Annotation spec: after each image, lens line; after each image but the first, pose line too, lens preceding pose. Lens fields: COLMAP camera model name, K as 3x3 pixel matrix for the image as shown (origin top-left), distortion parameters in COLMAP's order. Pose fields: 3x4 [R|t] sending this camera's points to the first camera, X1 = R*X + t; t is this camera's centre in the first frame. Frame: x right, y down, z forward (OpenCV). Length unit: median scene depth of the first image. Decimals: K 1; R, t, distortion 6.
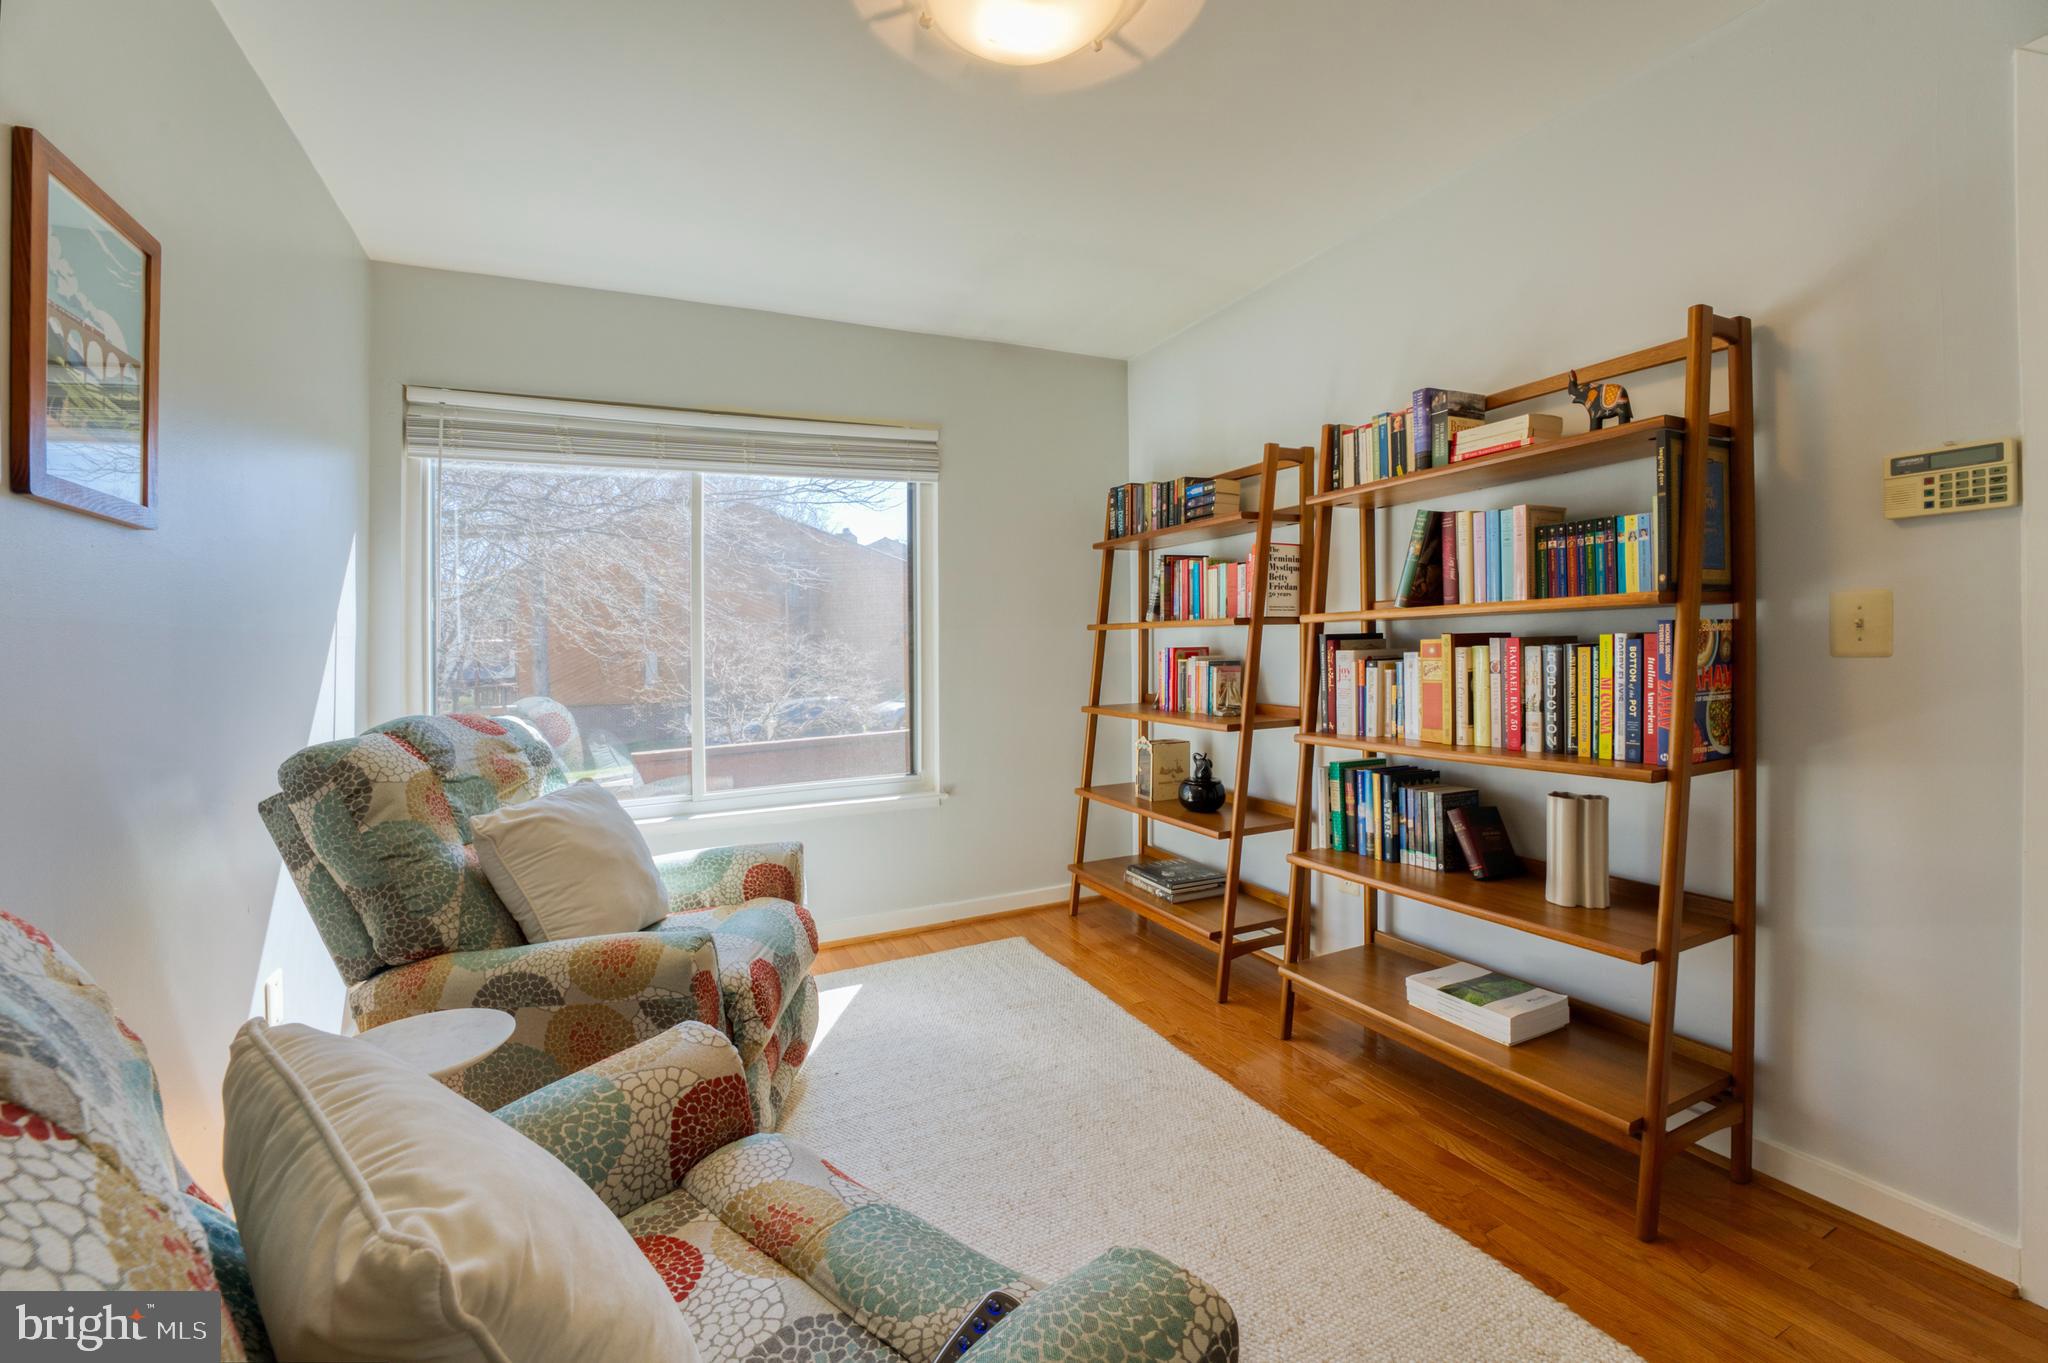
lens RADIAL K [[818.4, 0, 1016.1], [0, 818.4, 651.4], [0, 0, 1]] dist [-0.015937, 0.000031]
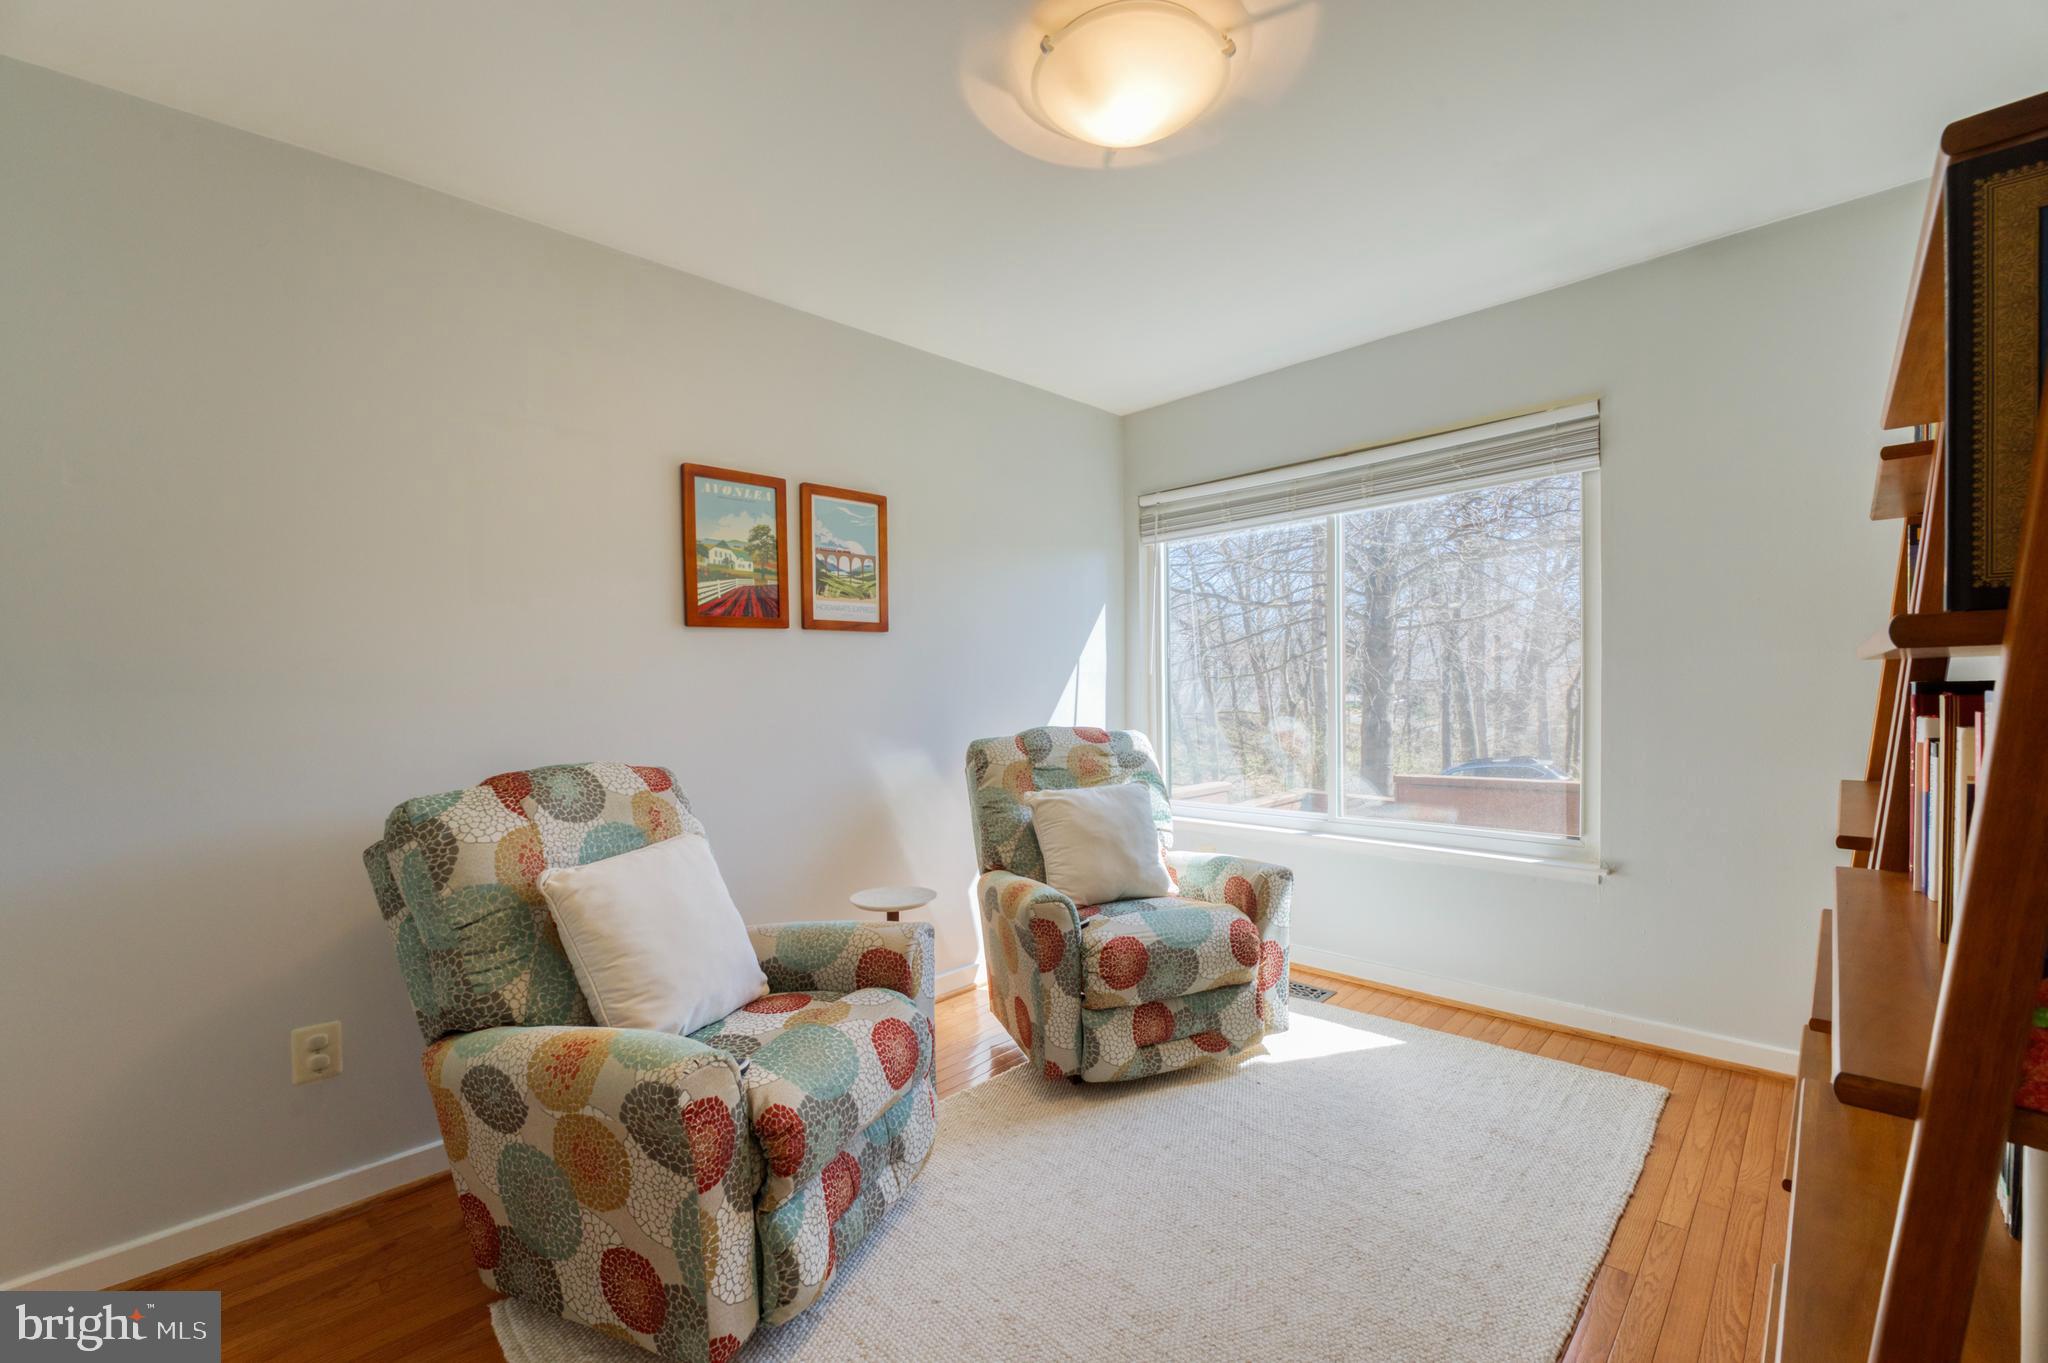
lens RADIAL K [[831.9, 0, 1017.0], [0, 831.9, 686.4], [0, 0, 1]] dist [-0.017350, -0.000200]
pose [[0.360522, 0.021595, -0.932501, 0.545878], [0.006970, 0.999642, 0.025845, -0.029913], [0.932725, -0.015817, 0.360242, 0.255123]]
